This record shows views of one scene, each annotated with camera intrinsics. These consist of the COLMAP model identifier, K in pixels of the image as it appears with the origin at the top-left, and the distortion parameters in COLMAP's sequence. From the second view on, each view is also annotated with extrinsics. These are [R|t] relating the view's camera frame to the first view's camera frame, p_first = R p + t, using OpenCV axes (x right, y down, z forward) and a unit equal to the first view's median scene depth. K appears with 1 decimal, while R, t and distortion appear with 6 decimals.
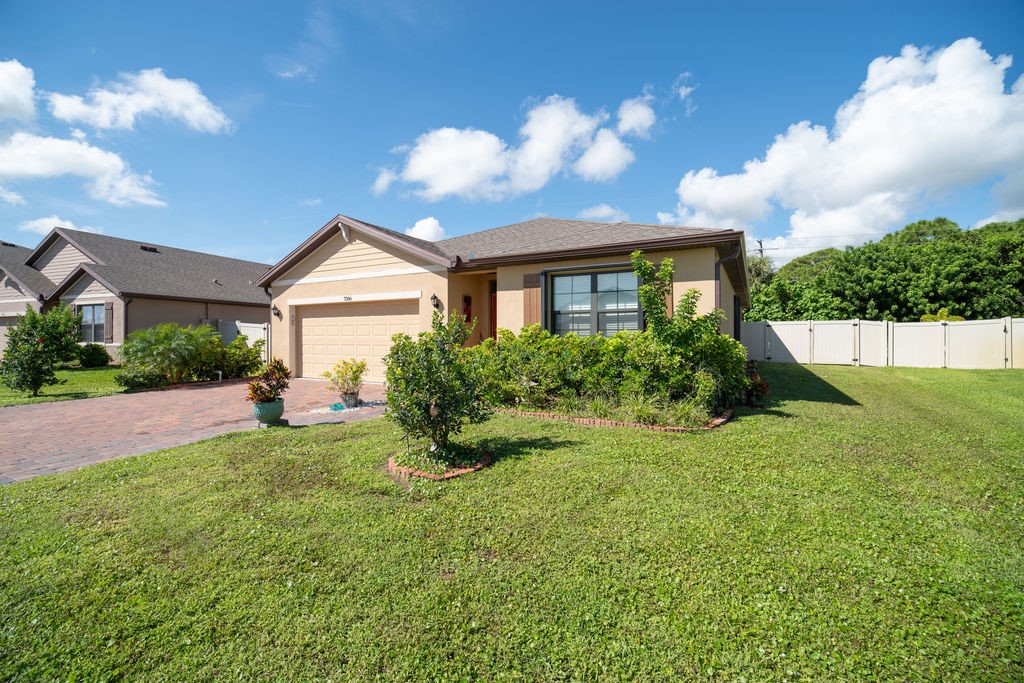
lens RADIAL K [[445.4, 0, 516.5], [0, 445.4, 342.3], [0, 0, 1]] dist [-0.009005, -0.002197]
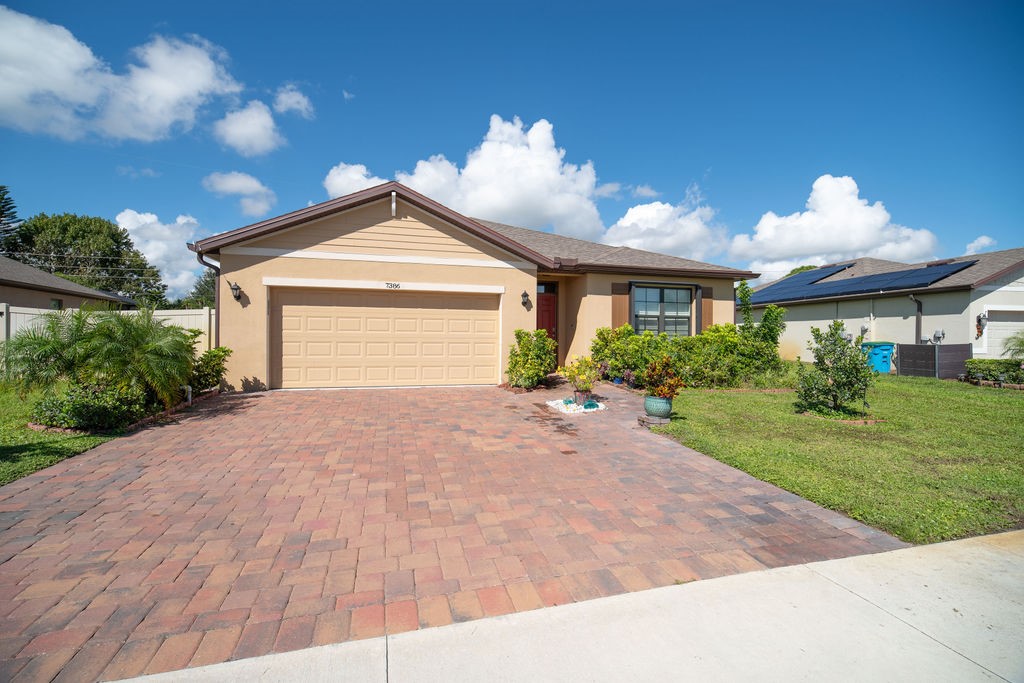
lens RADIAL K [[445.4, 0, 510.9], [0, 445.4, 339.8], [0, 0, 1]] dist [-0.009005, -0.002197]
pose [[0.738247, 0.002613, 0.674525, -0.779762], [-0.004933, 0.999987, 0.001525, -0.001480], [-0.674512, -0.004453, 0.738250, 0.252978]]
